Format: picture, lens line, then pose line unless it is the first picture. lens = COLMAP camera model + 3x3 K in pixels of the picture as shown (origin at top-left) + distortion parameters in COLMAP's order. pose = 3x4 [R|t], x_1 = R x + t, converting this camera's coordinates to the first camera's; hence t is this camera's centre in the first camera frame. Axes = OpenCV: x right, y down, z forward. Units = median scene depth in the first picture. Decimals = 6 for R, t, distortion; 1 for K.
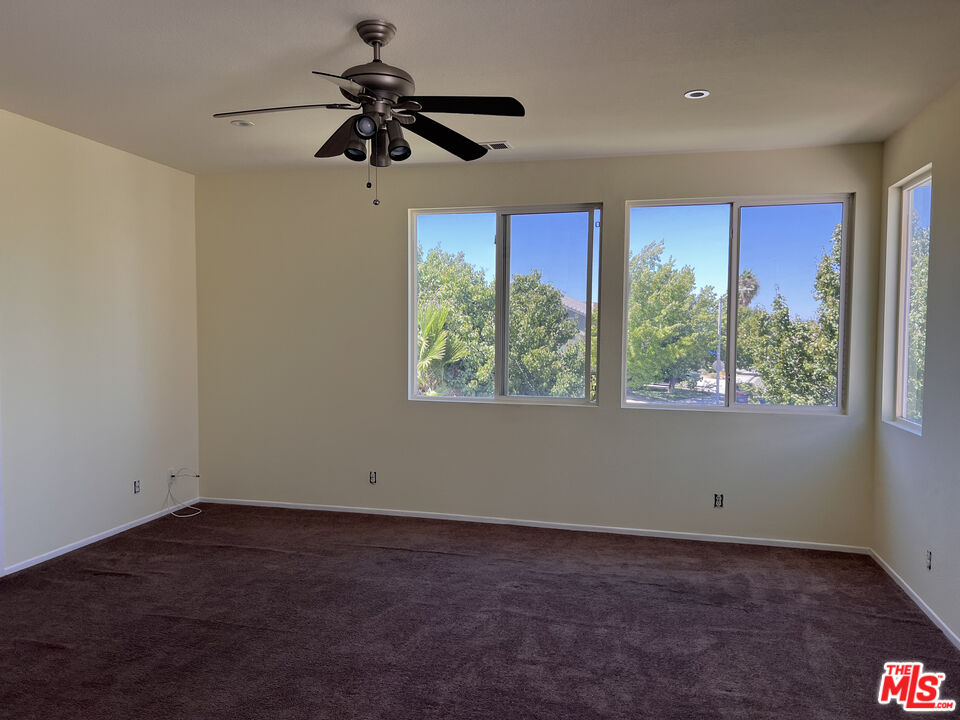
lens RADIAL K [[724.5, 0, 478.4], [0, 724.5, 363.9], [0, 0, 1]] dist [0.064240, -0.071123]
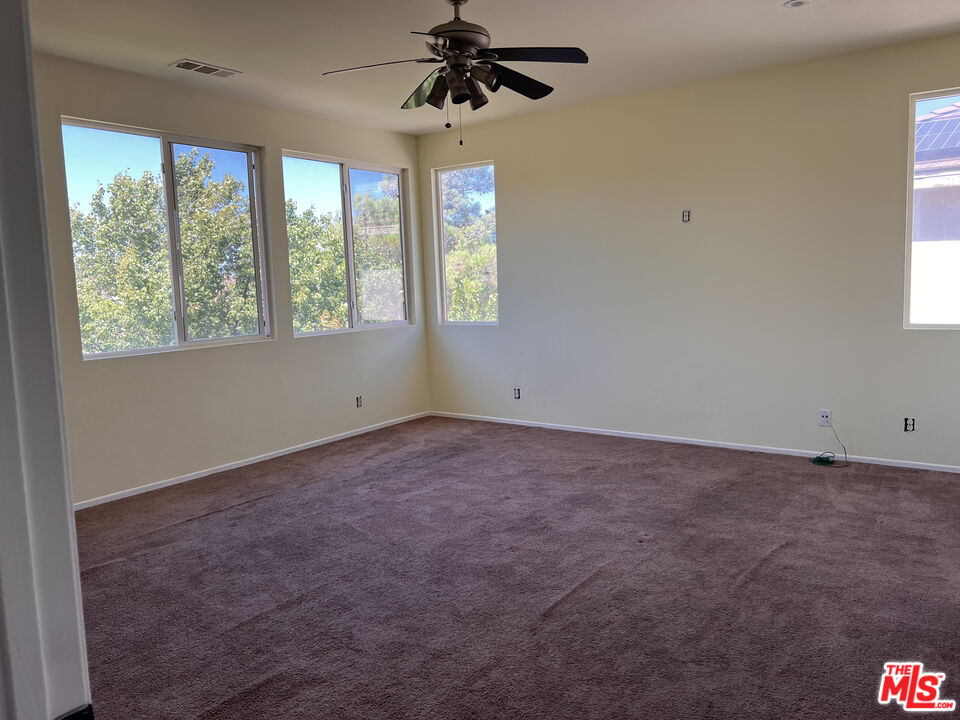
lens RADIAL K [[724.5, 0, 478.1], [0, 724.5, 354.9], [0, 0, 1]] dist [0.064240, -0.071123]
pose [[0.367779, -0.121322, 0.921965, -0.802612], [0.077065, 0.992019, 0.099799, -0.003861], [-0.926715, 0.034347, 0.374193, 0.354557]]
